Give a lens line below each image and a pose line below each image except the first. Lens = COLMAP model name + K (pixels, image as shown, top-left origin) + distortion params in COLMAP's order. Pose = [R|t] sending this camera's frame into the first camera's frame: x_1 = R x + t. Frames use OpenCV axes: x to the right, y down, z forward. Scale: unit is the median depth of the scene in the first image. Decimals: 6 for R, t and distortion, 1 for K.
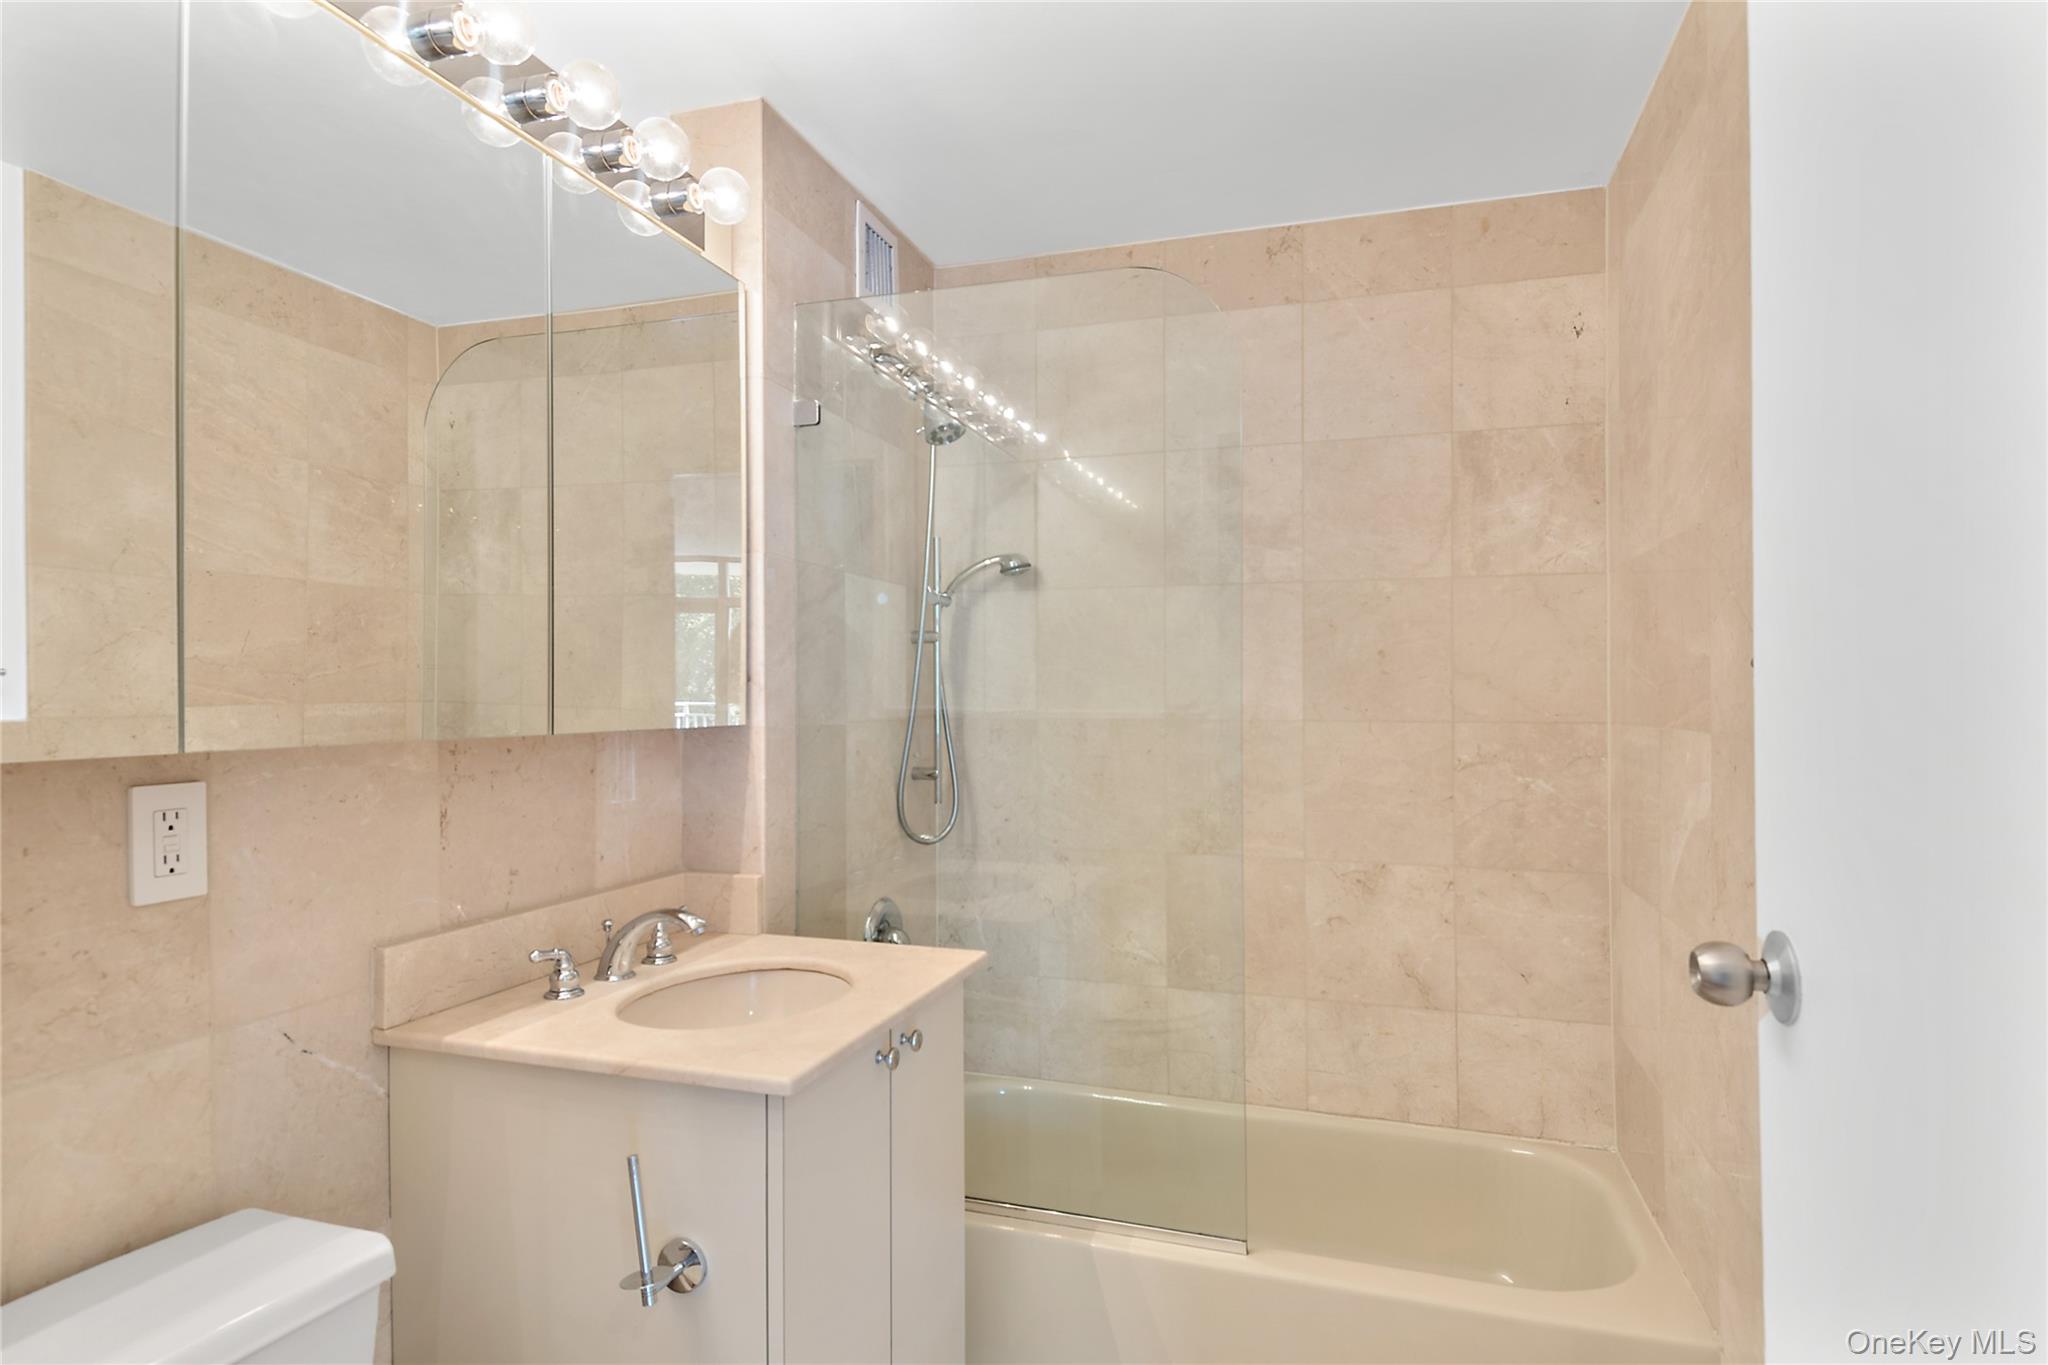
lens RADIAL K [[1091.8, 0, 1026.7], [0, 1091.8, 691.6], [0, 0, 1]] dist [-0.002487, -0.001620]
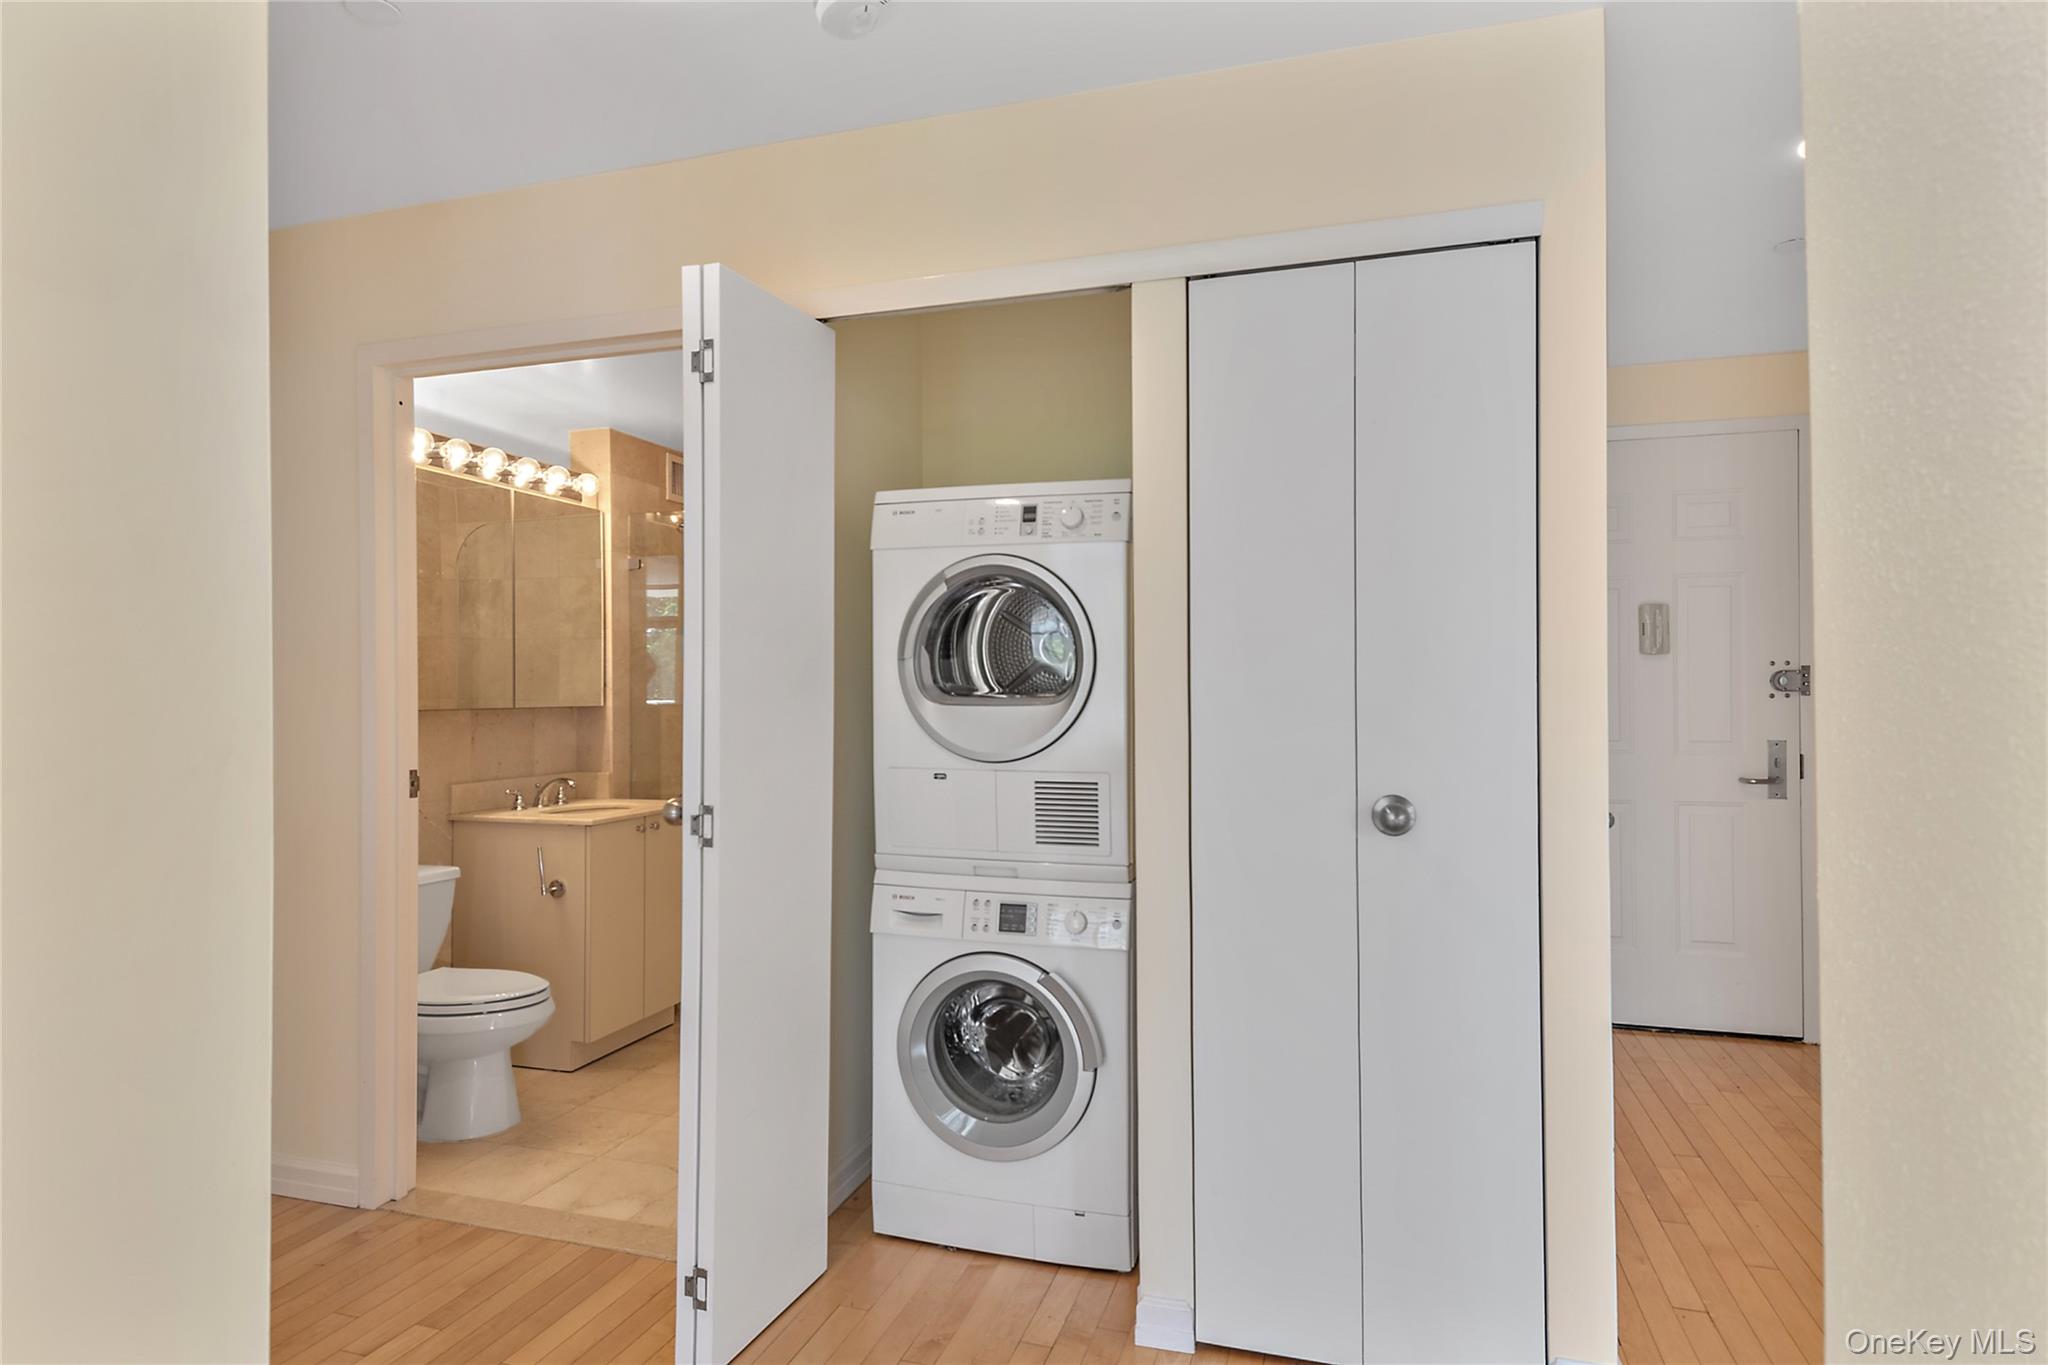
lens RADIAL K [[1091.8, 0, 1025.1], [0, 1091.8, 679.9], [0, 0, 1]] dist [-0.002487, -0.001620]
pose [[0.999947, -0.008234, 0.006180, 0.603403], [0.008335, 0.999829, -0.016488, 0.022024], [-0.006043, 0.016538, 0.999845, -1.265232]]
